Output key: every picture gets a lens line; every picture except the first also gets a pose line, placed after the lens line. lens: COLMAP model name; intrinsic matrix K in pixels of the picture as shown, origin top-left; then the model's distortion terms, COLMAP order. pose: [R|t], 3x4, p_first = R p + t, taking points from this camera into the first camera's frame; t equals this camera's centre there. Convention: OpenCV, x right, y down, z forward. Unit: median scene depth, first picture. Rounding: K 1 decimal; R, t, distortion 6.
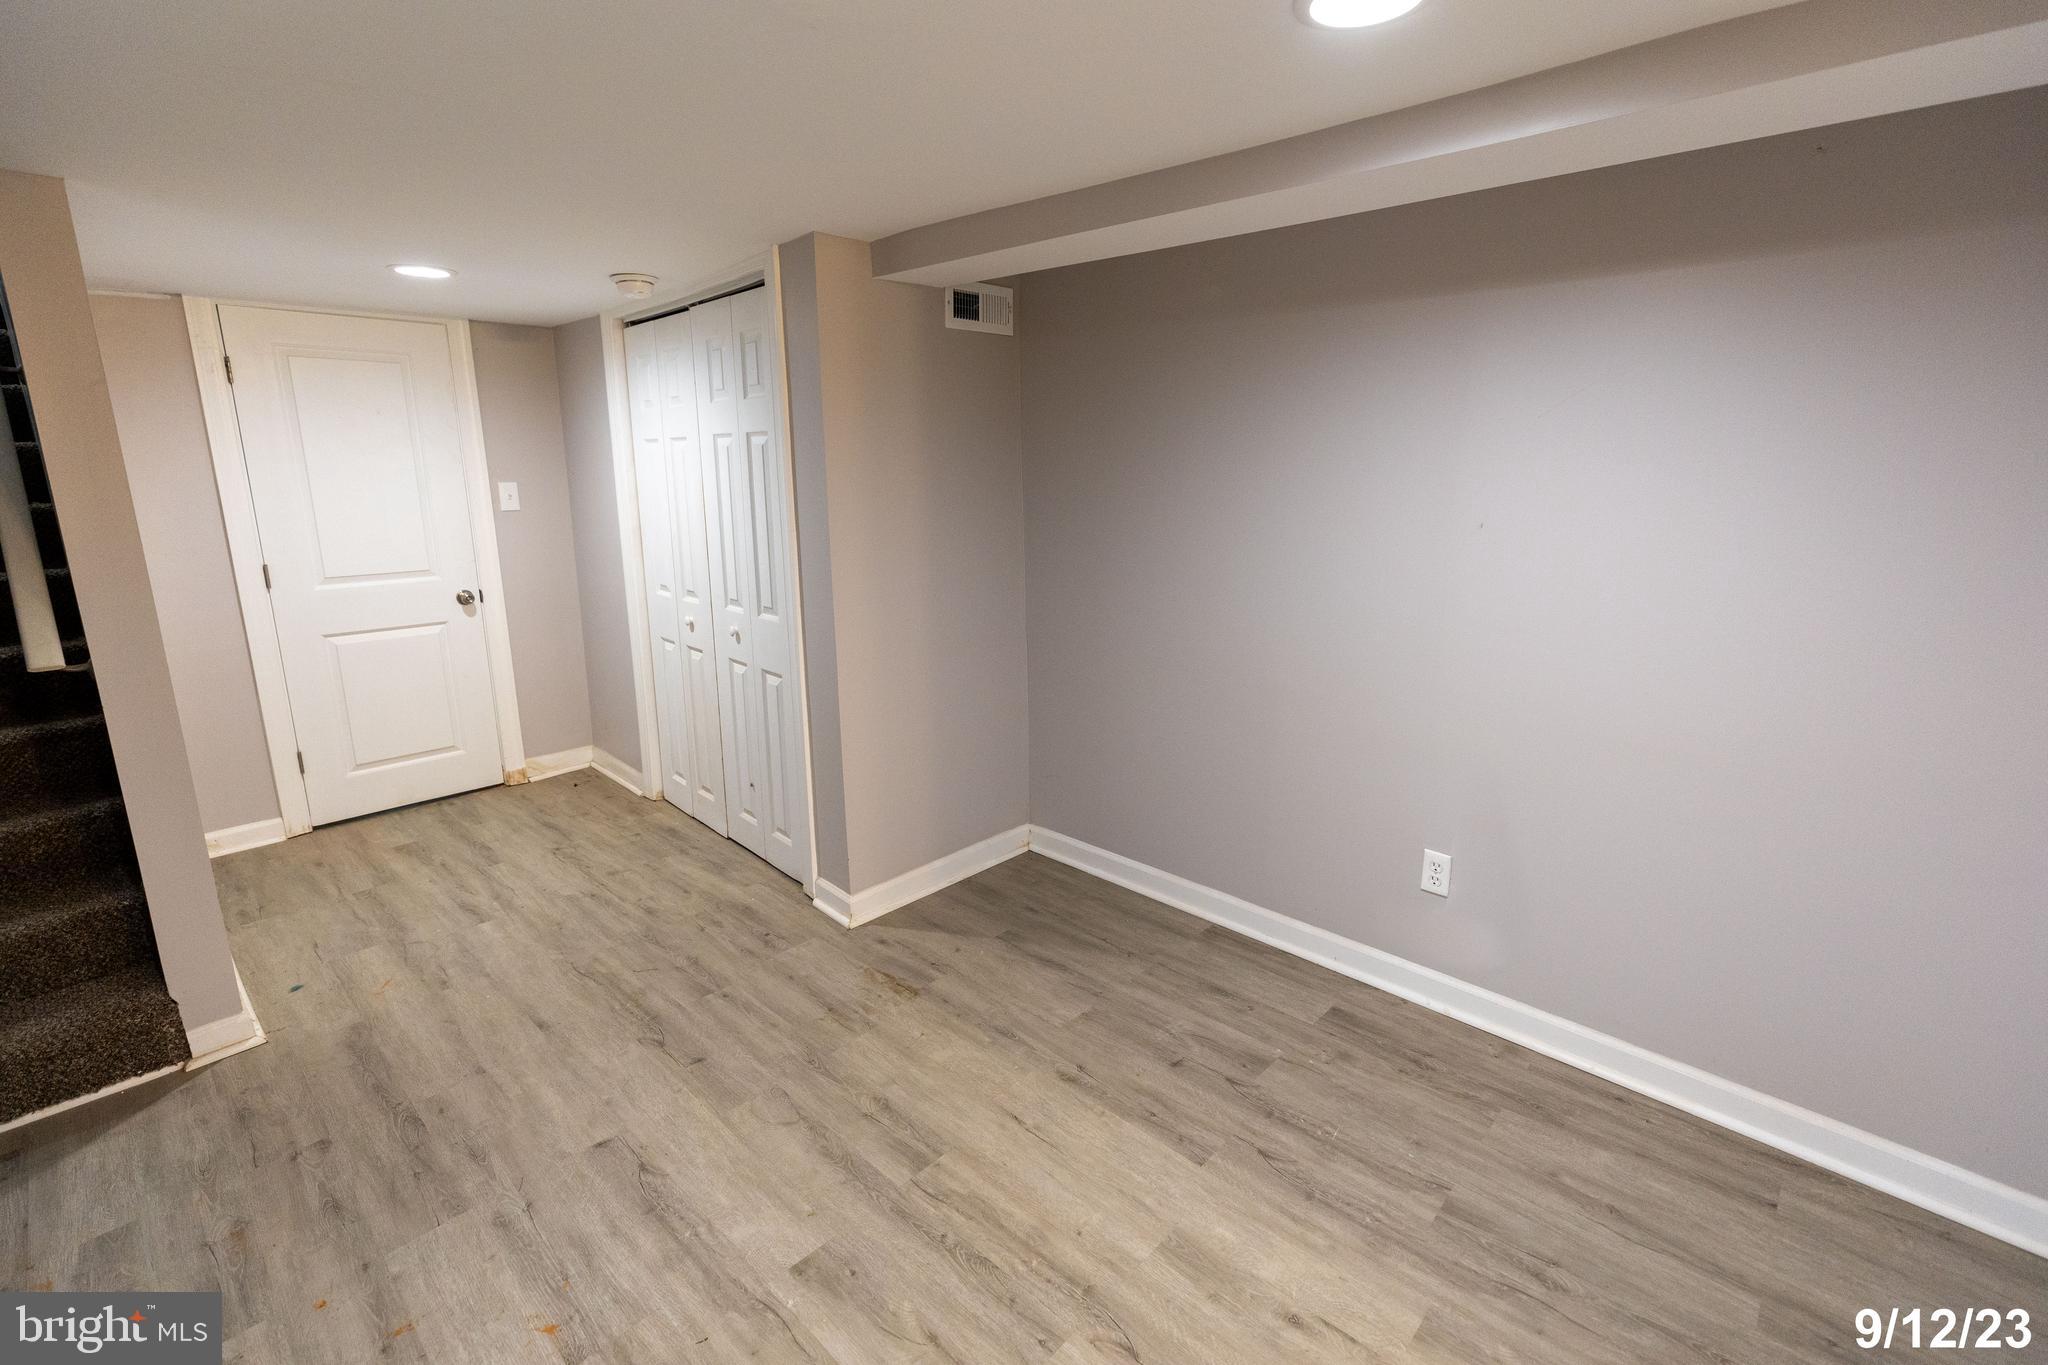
lens RADIAL K [[909.7, 0, 1009.6], [0, 909.7, 674.0], [0, 0, 1]] dist [0.003979, -0.000875]
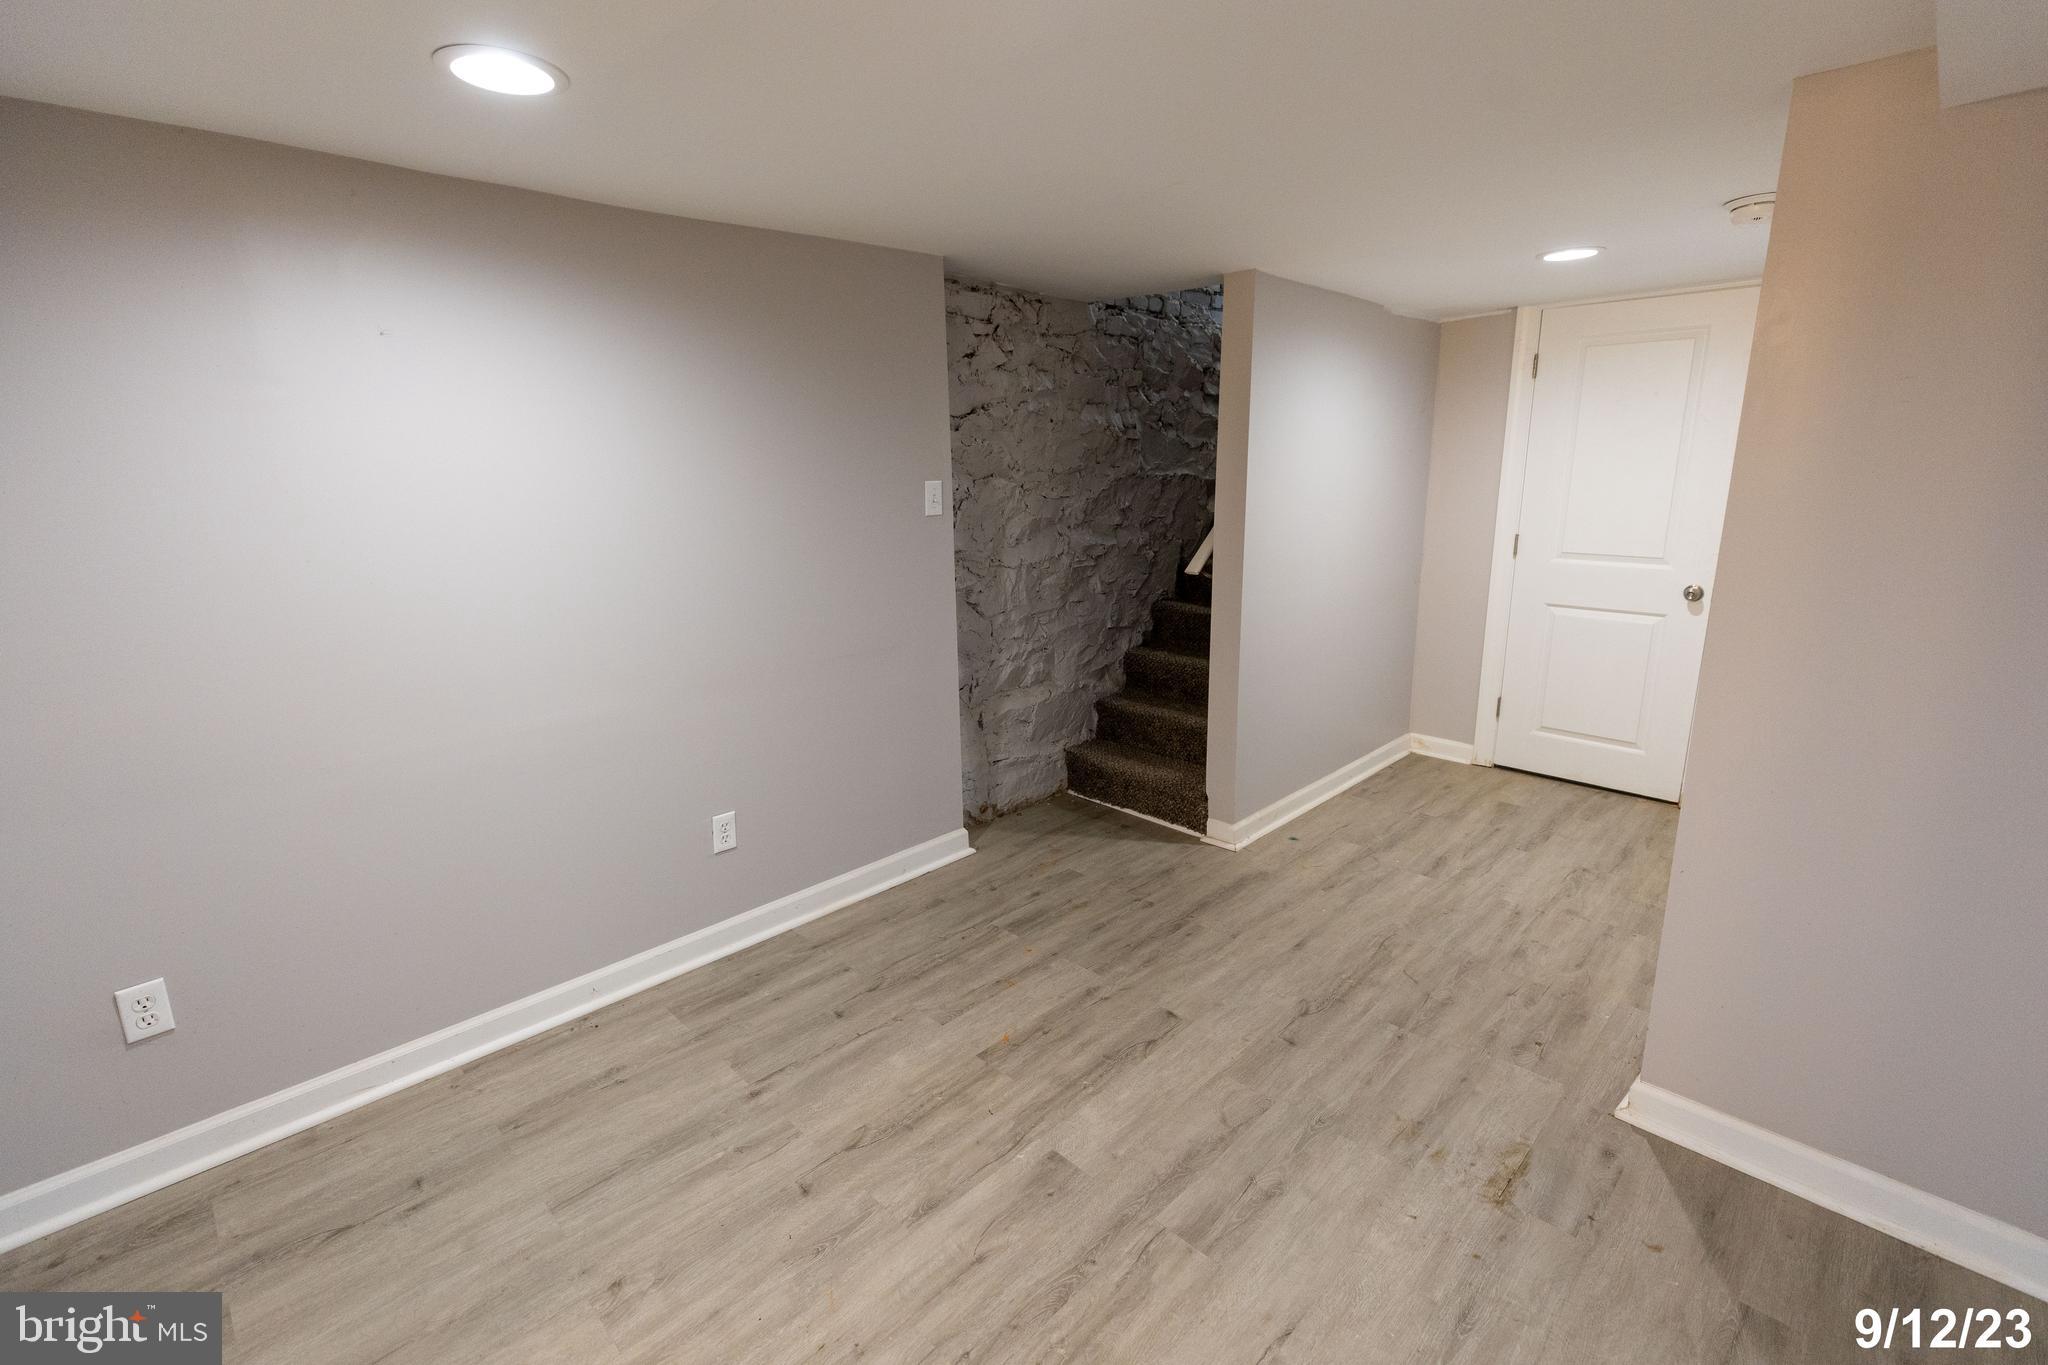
lens RADIAL K [[909.7, 0, 1025.8], [0, 909.7, 669.1], [0, 0, 1]] dist [0.003979, -0.000875]
pose [[-0.017126, 0.233784, -0.972138, 0.595009], [-0.214037, 0.948884, 0.231962, -0.152476], [0.976675, 0.212046, 0.033788, 0.636191]]
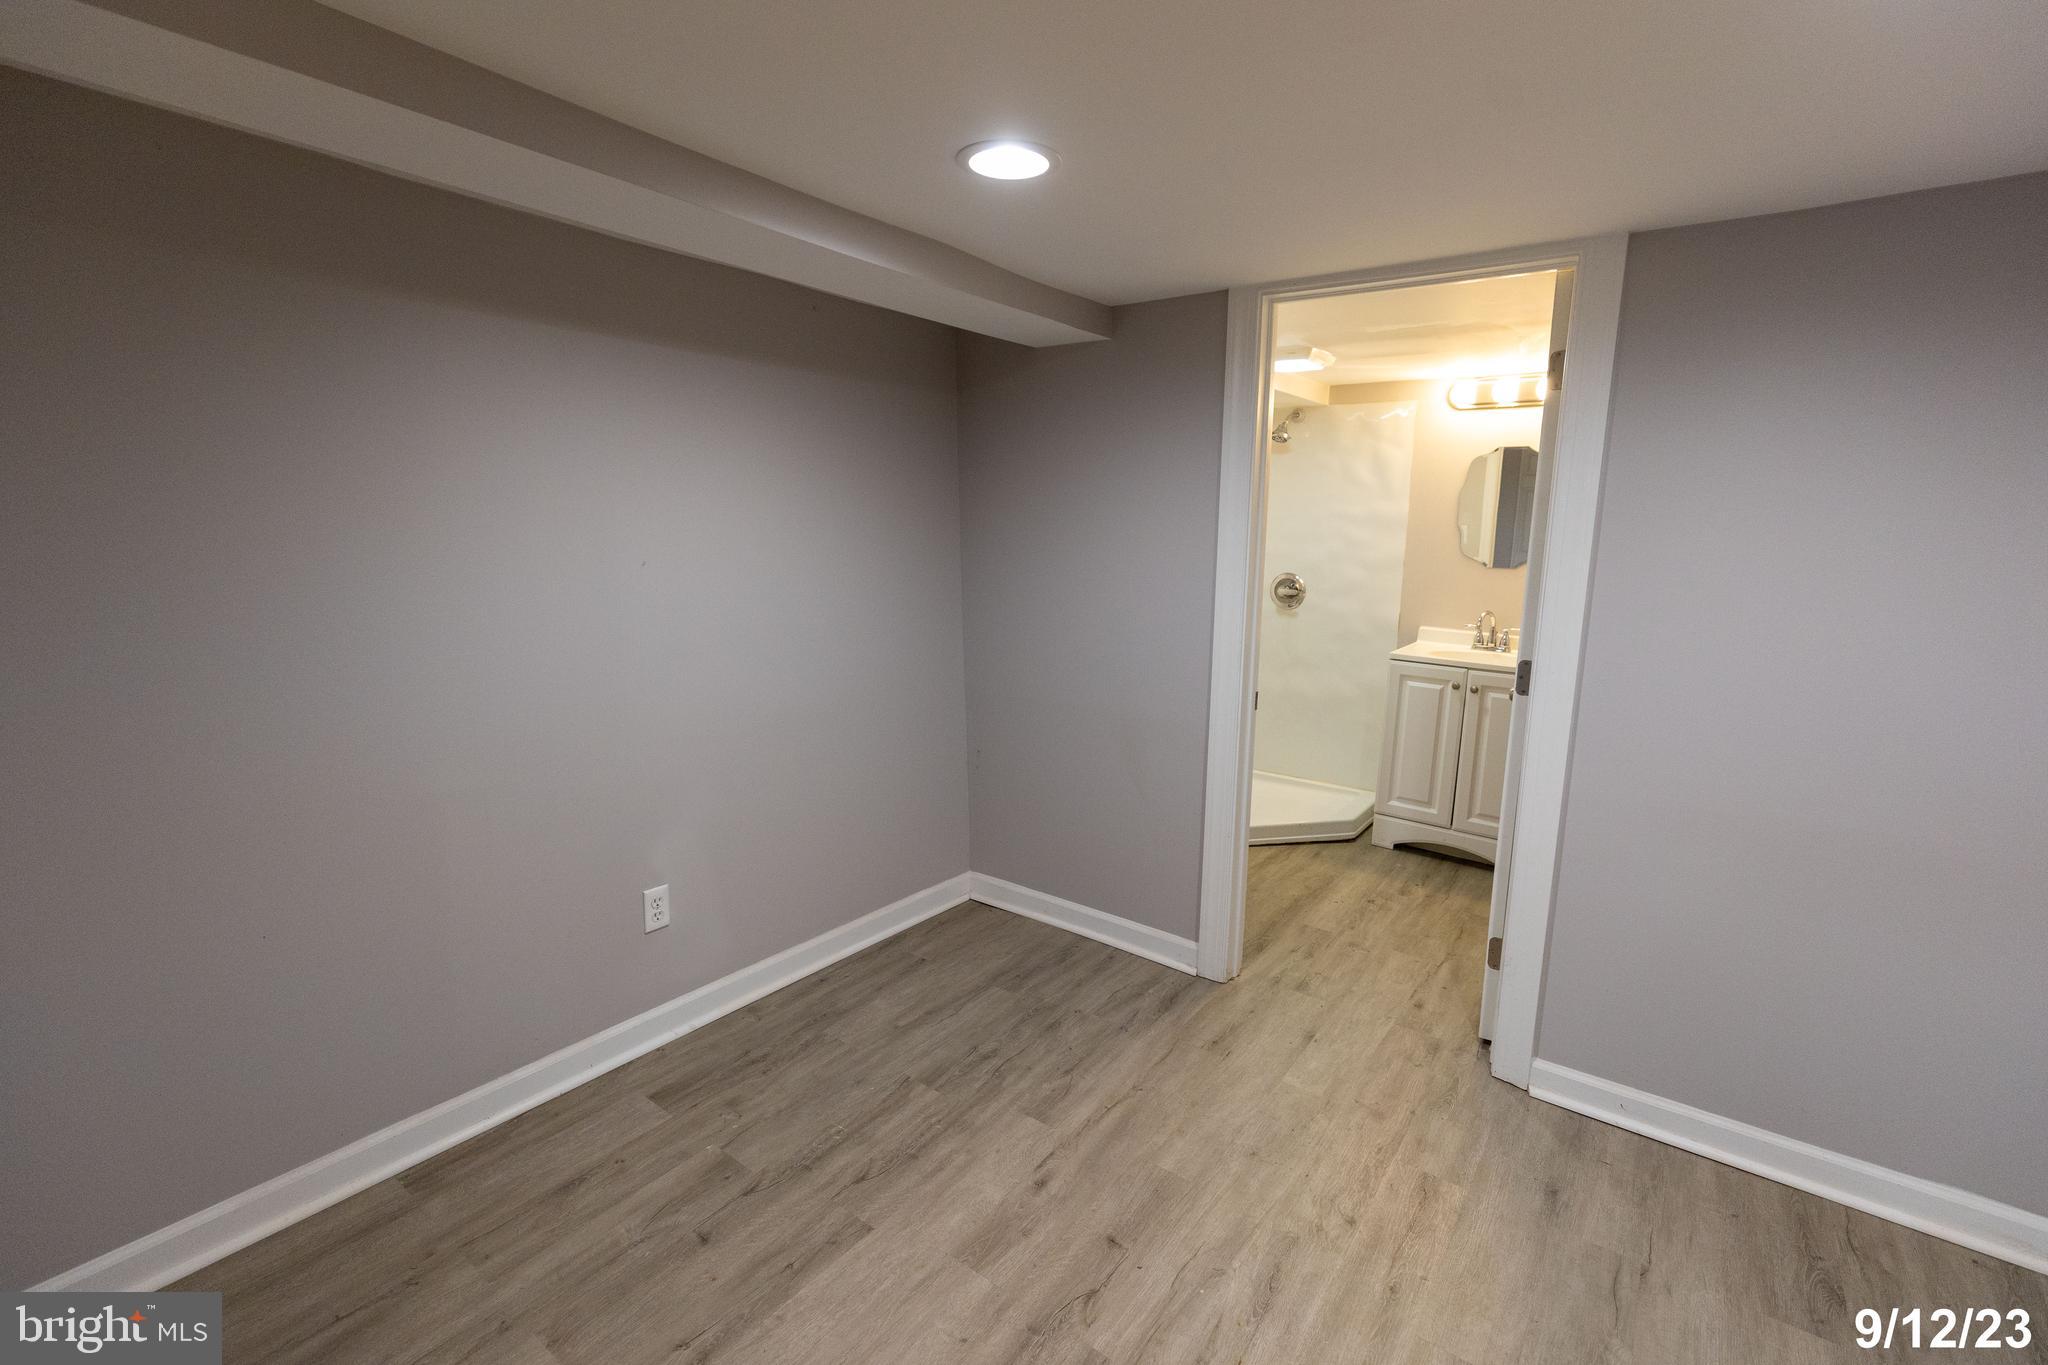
lens RADIAL K [[909.7, 0, 1028.1], [0, 909.7, 667.4], [0, 0, 1]] dist [0.003979, -0.000875]
pose [[-0.126763, -0.160833, 0.978807, -0.594336], [0.207938, 0.960534, 0.184760, -0.154973], [-0.969893, 0.226952, -0.088316, 0.720423]]
